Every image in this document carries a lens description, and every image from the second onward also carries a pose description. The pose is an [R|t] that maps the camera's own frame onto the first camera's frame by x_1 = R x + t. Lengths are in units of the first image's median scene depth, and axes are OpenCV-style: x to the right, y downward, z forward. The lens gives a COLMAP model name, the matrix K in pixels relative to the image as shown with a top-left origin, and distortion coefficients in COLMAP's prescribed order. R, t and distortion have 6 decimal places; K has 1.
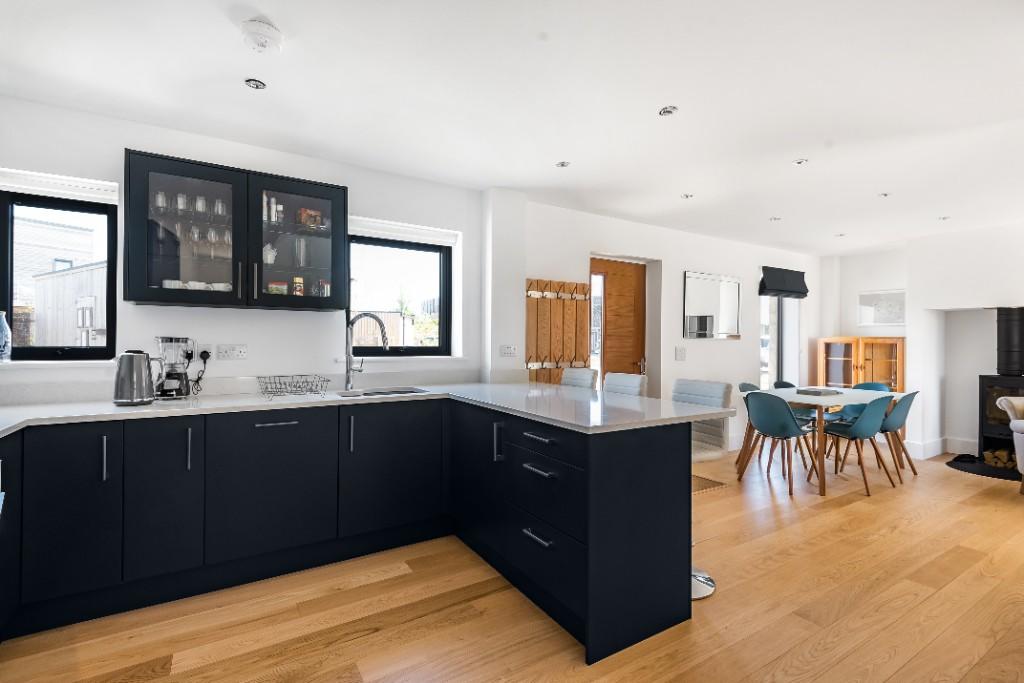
lens RADIAL K [[466.2, 0, 517.3], [0, 466.2, 341.2], [0, 0, 1]] dist [0.003294, -0.003331]
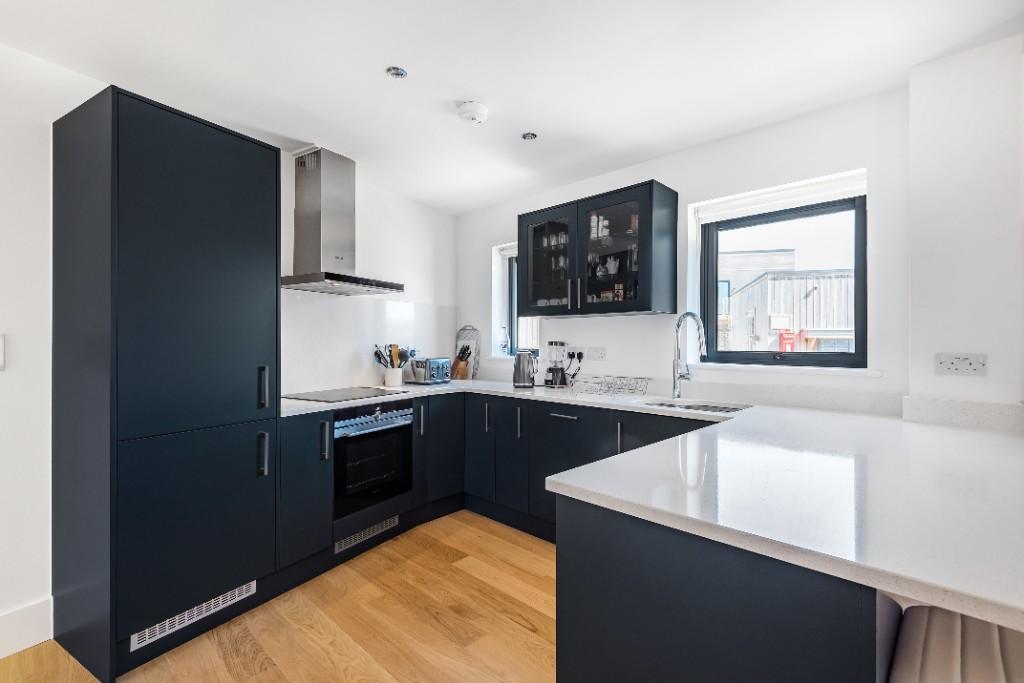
lens RADIAL K [[466.2, 0, 514.2], [0, 466.2, 339.5], [0, 0, 1]] dist [0.003294, -0.003331]
pose [[0.223284, -0.010019, -0.974702, 0.537974], [-0.000177, 0.999947, -0.010319, -0.000780], [0.974754, 0.002476, 0.223270, 0.578922]]
